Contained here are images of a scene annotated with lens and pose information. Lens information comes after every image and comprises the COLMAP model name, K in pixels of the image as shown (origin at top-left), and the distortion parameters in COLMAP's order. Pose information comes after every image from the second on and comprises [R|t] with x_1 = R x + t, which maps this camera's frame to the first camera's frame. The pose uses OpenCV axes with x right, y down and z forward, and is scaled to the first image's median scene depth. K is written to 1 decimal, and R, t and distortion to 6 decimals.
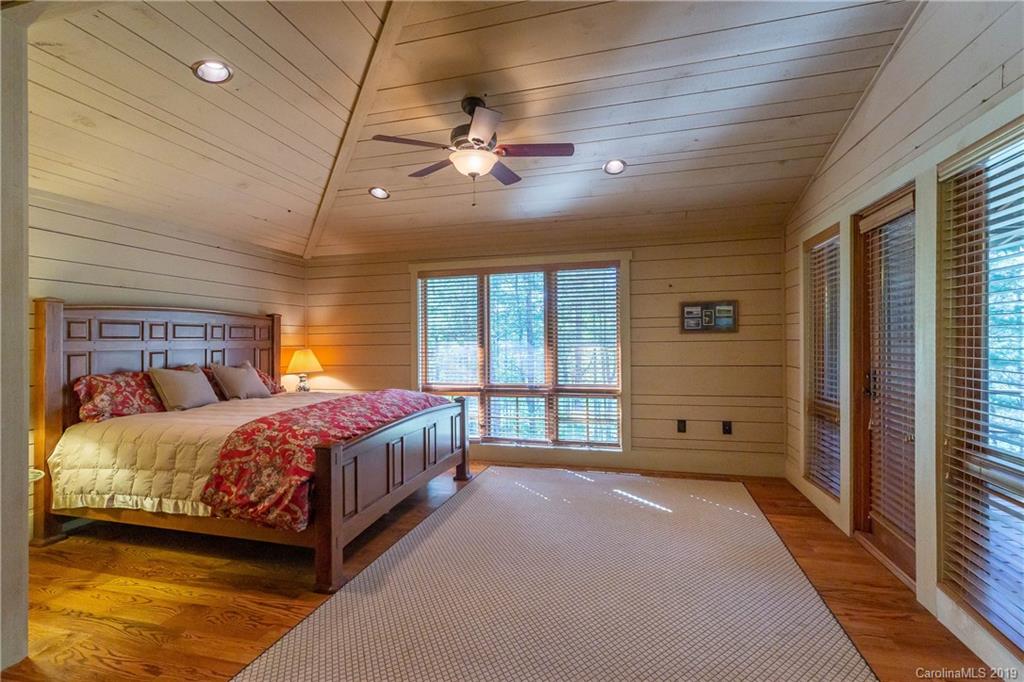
lens RADIAL K [[470.9, 0, 474.2], [0, 470.9, 340.0], [0, 0, 1]] dist [0.007159, -0.000056]
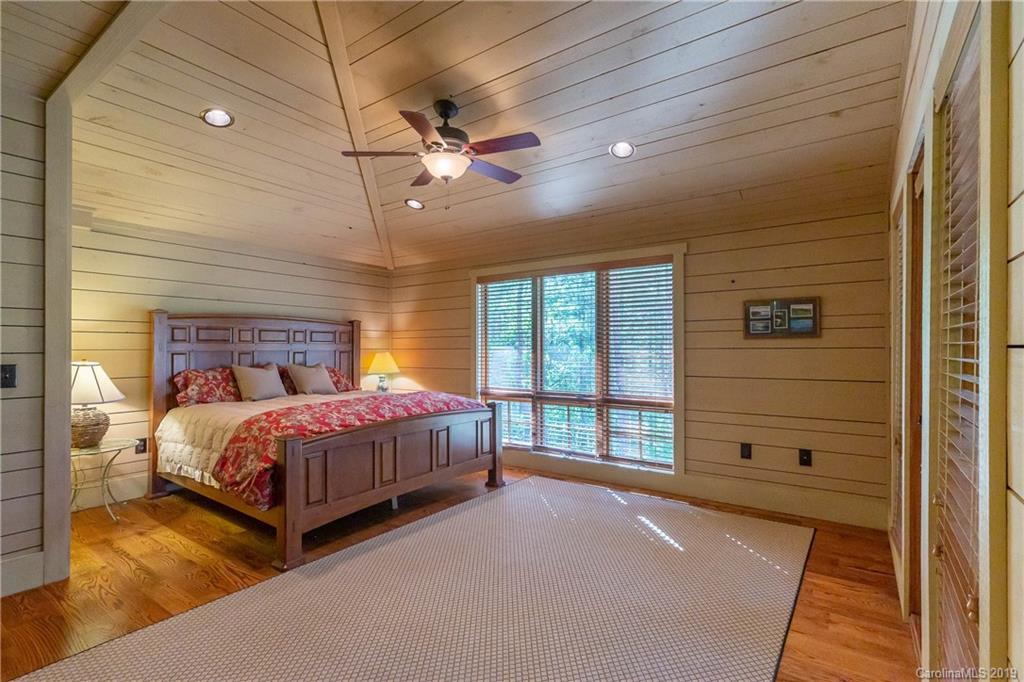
lens RADIAL K [[470.9, 0, 512.0], [0, 470.9, 344.4], [0, 0, 1]] dist [0.007159, -0.000056]
pose [[0.938617, 0.006826, -0.344893, 0.380715], [-0.007936, 0.999967, -0.001808, 0.001135], [0.344869, 0.004434, 0.938640, 0.093488]]
